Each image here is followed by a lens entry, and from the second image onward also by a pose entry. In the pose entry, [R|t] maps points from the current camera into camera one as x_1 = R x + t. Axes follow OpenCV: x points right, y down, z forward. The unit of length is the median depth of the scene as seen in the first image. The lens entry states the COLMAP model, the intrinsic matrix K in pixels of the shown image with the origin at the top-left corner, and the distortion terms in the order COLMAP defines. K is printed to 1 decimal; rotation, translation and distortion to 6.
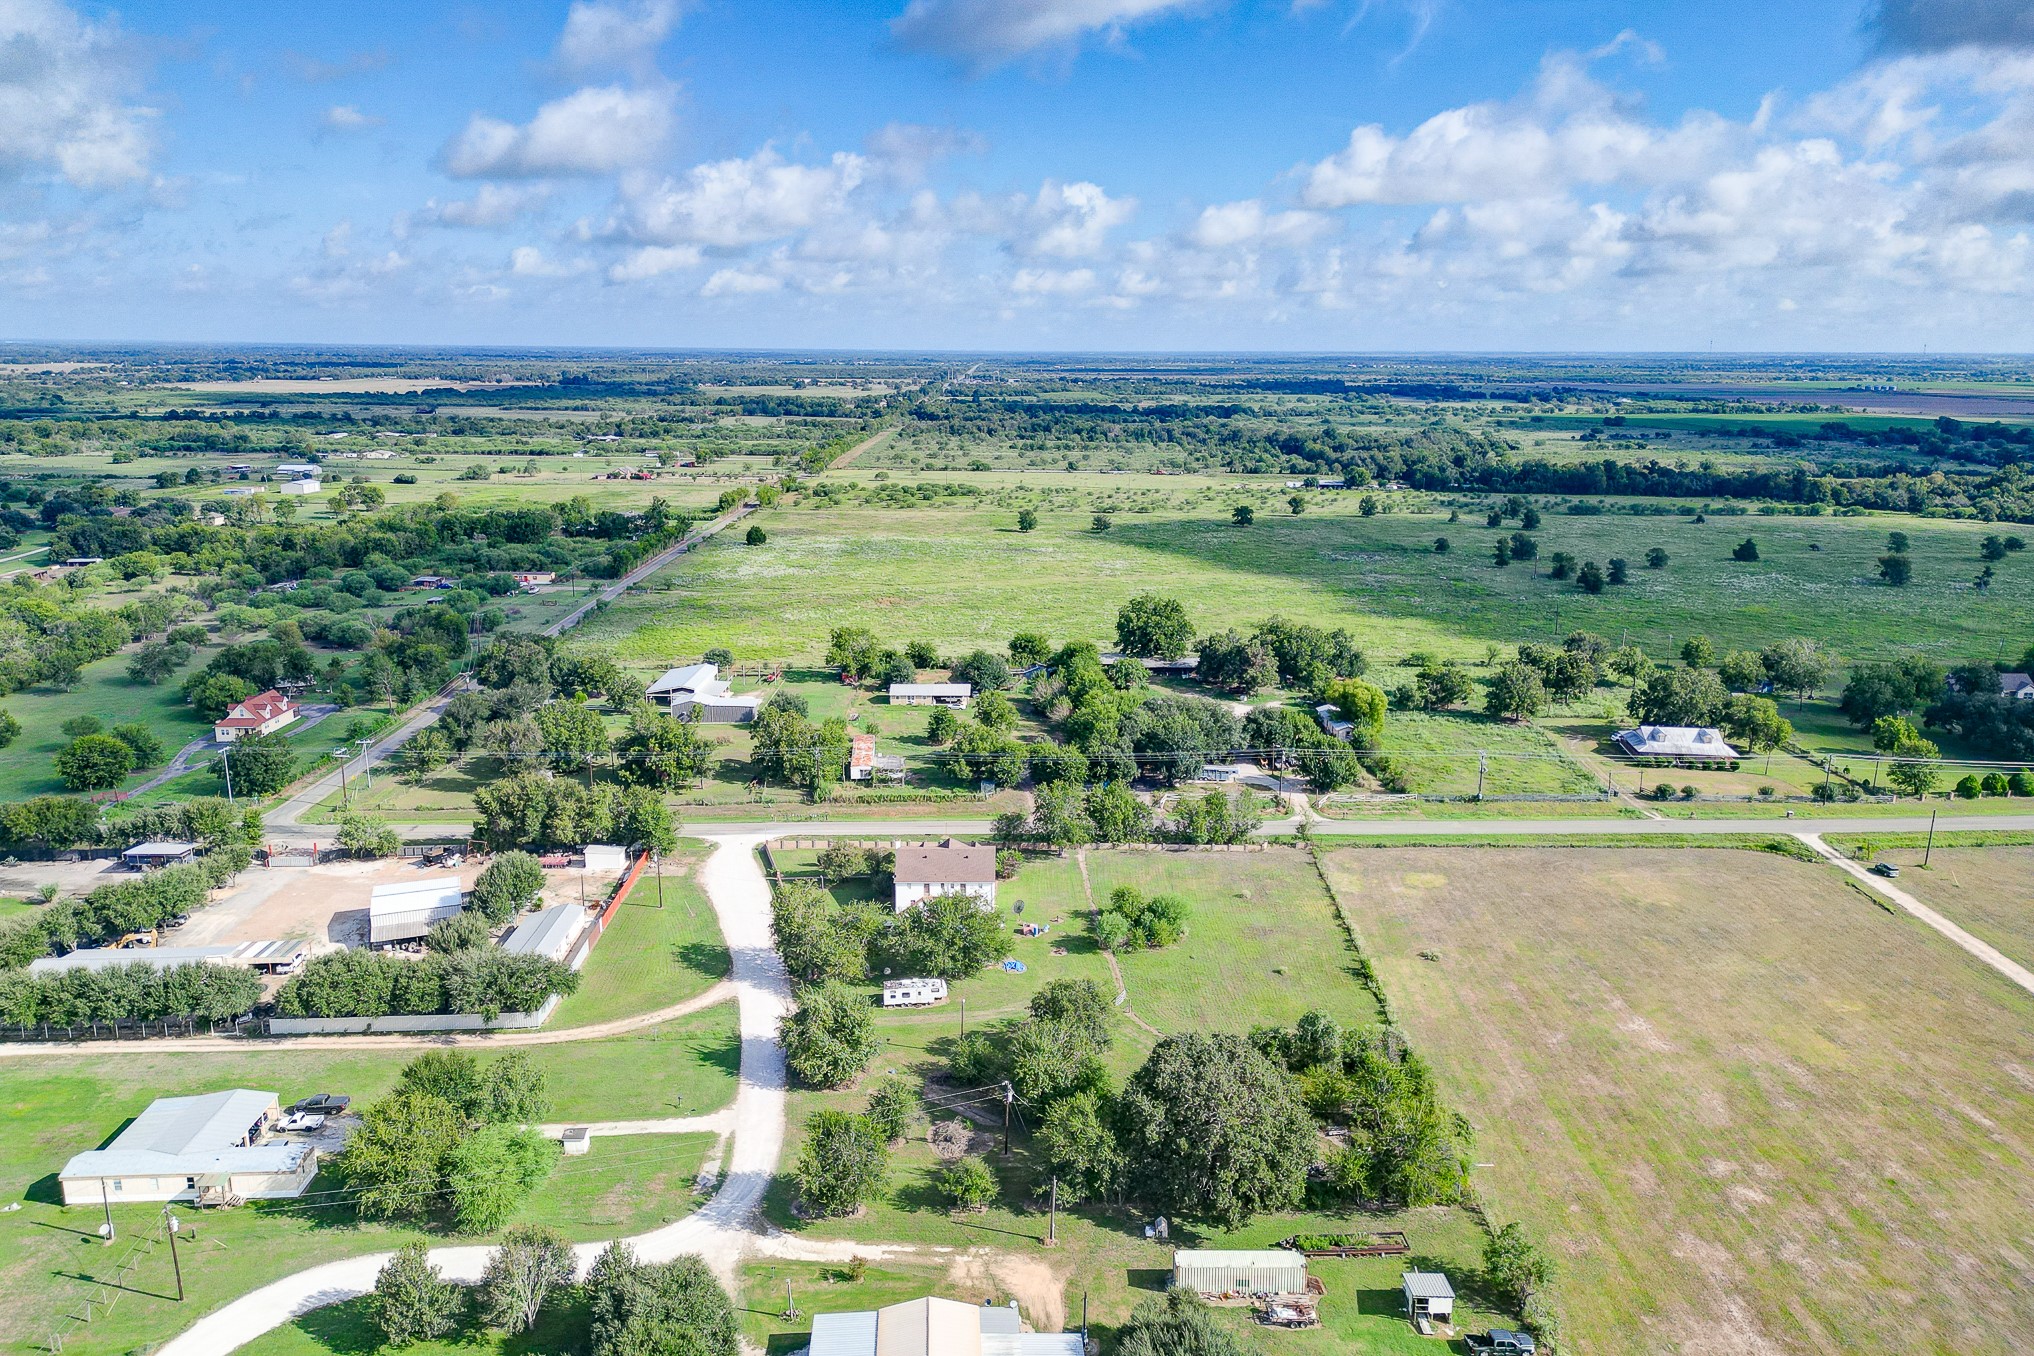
lens RADIAL K [[1400.4, 0, 1017.0], [0, 1400.4, 678.0], [0, 0, 1]] dist [0.059906, 0.000513]
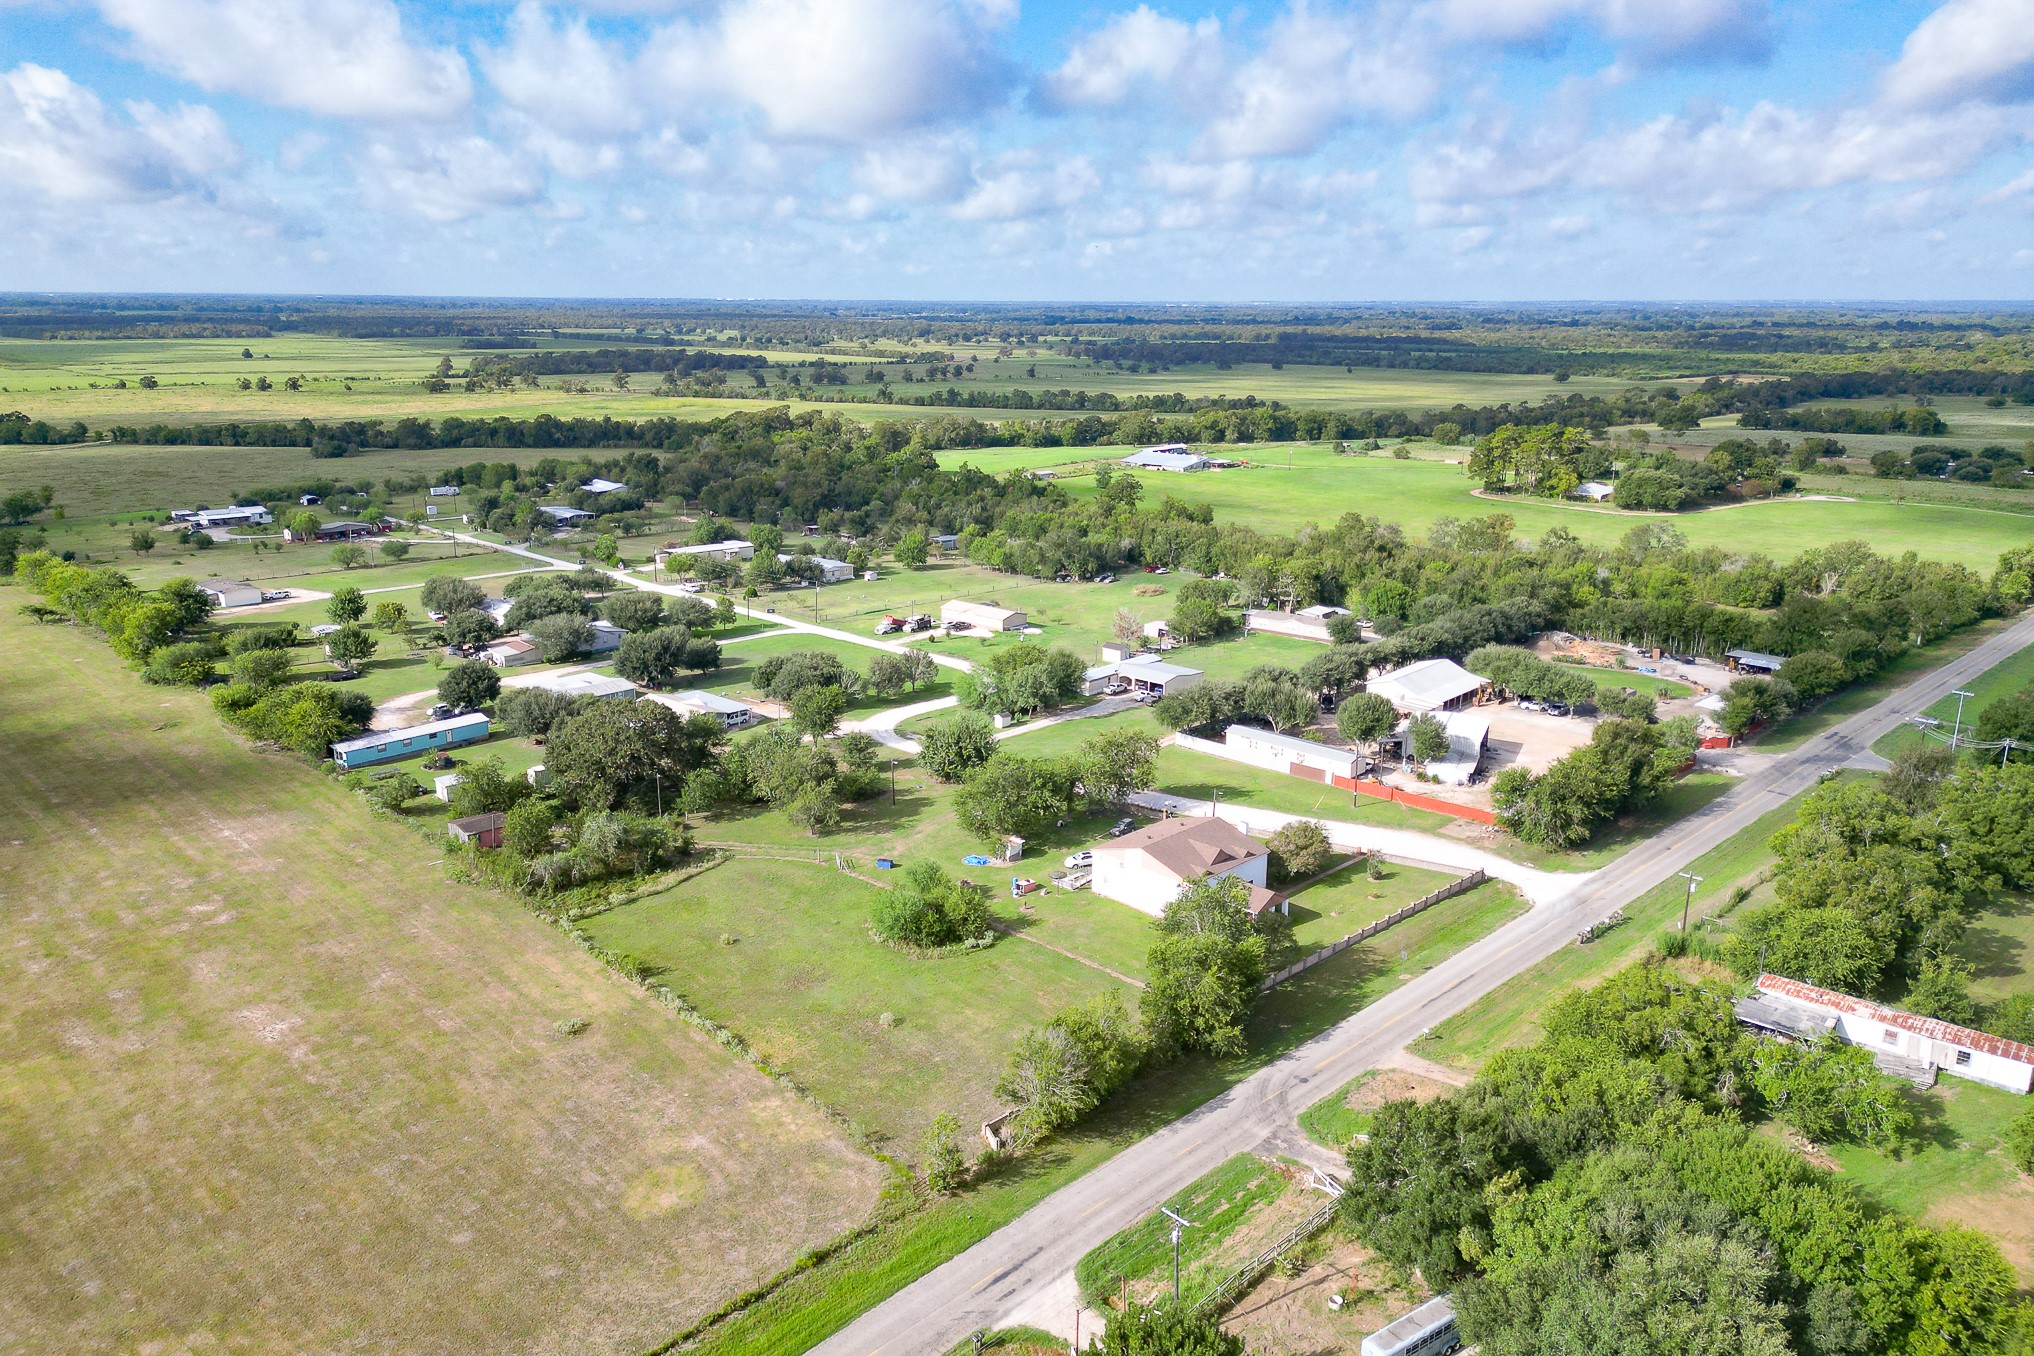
lens RADIAL K [[1422.1, 0, 1017.0], [0, 1422.1, 678.0], [0, 0, 1]] dist [0.082614, -0.075578]
pose [[-0.706641, 0.166427, -0.687721, 0.633131], [-0.179281, 0.898116, 0.401555, -0.293173], [0.684483, 0.407050, -0.604808, 1.601047]]
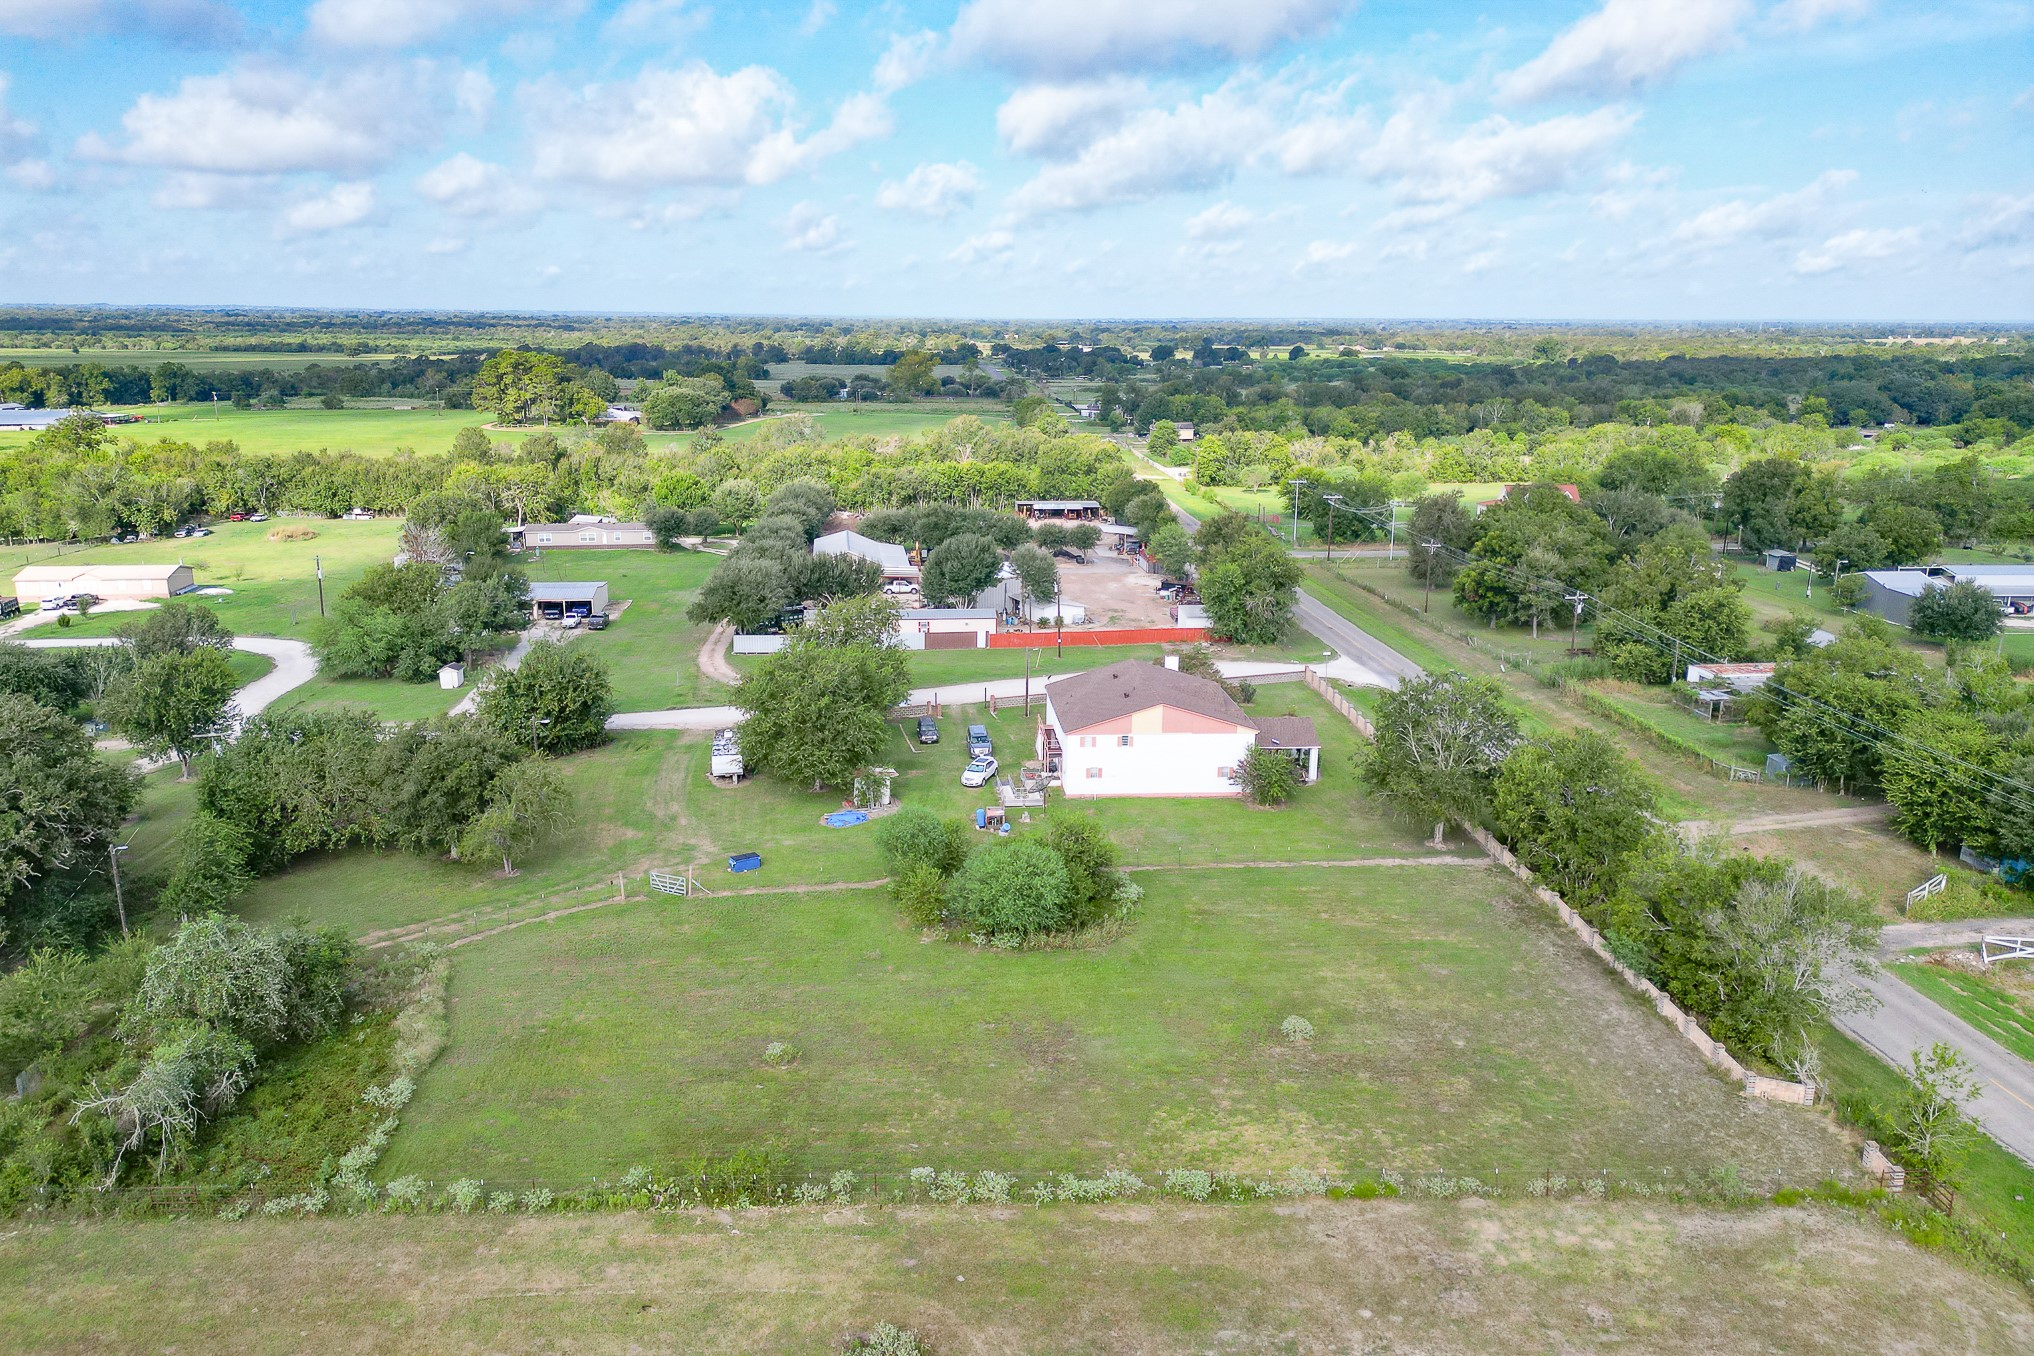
lens RADIAL K [[1422.1, 0, 1017.0], [0, 1422.1, 678.0], [0, 0, 1]] dist [0.082614, -0.075578]
pose [[0.066528, 0.236165, -0.969433, 0.556008], [-0.236611, 0.947606, 0.214610, 0.019717], [0.969324, 0.215101, 0.118922, 1.031206]]
